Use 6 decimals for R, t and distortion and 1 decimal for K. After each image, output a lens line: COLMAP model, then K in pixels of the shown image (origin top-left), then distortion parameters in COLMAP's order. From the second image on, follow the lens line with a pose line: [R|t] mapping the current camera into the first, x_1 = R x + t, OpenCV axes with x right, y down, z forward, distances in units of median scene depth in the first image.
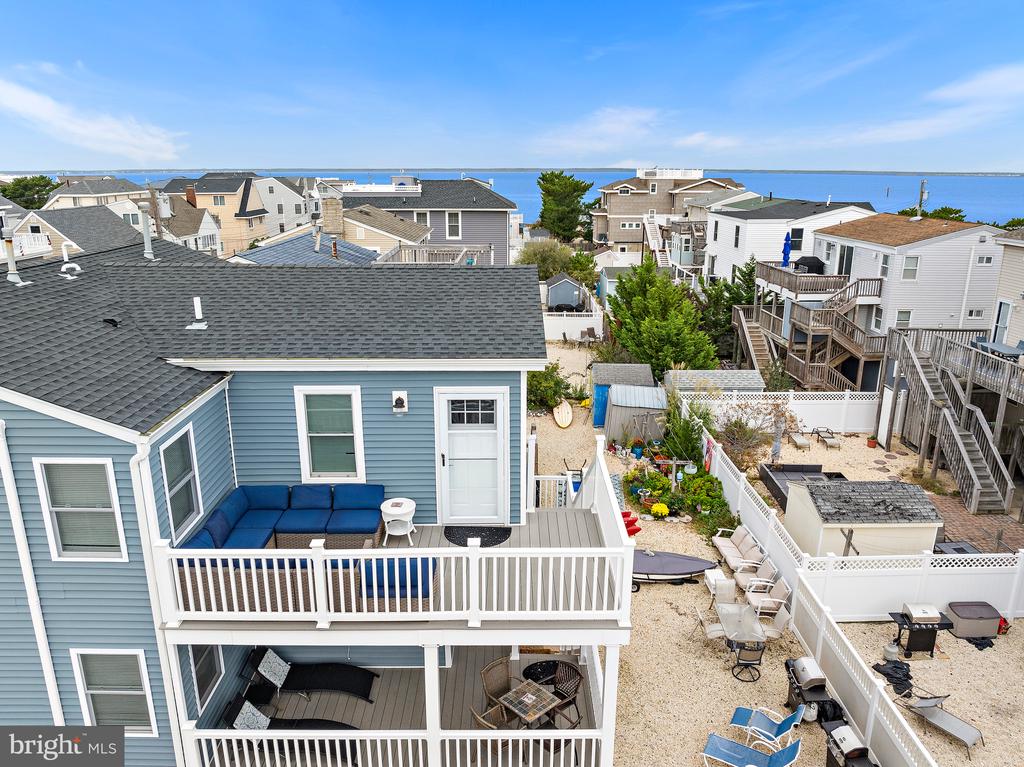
lens RADIAL K [[732.0, 0, 512.0], [0, 732.0, 383.5], [0, 0, 1]] dist [-0.045562, -0.003427]
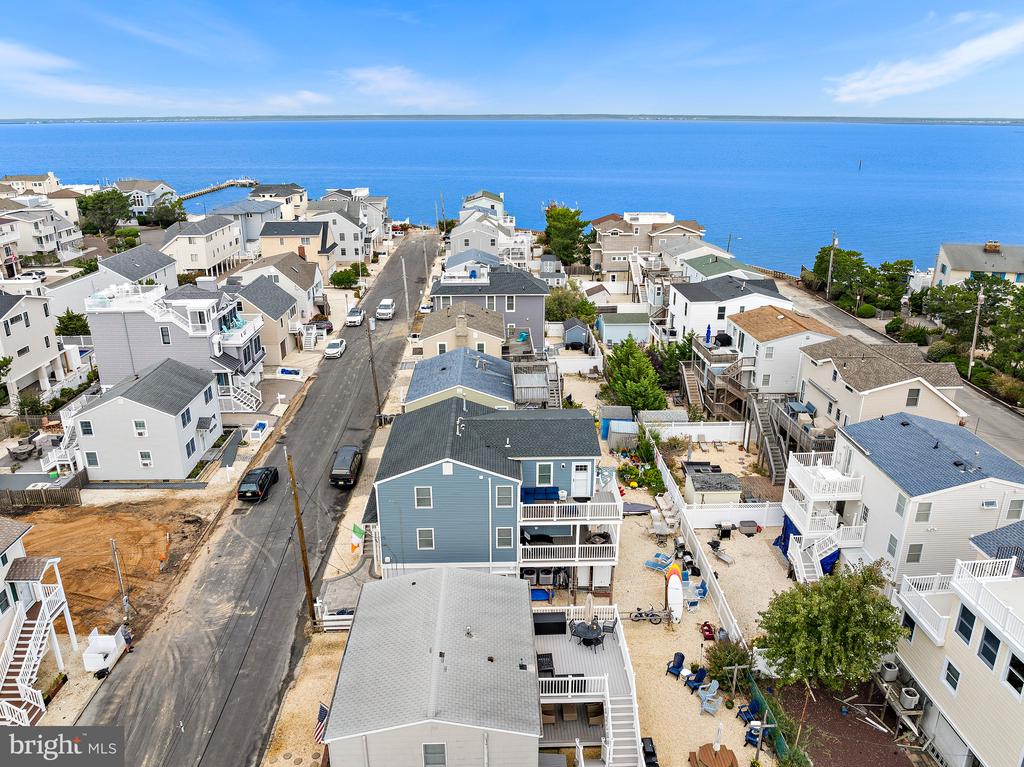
lens RADIAL K [[732.0, 0, 512.0], [0, 732.0, 383.5], [0, 0, 1]] dist [-0.045562, -0.003427]
pose [[0.999800, -0.009304, 0.017689, -0.198122], [0.008138, 0.997862, 0.064848, -0.269401], [-0.018255, -0.064691, 0.997738, -1.148731]]
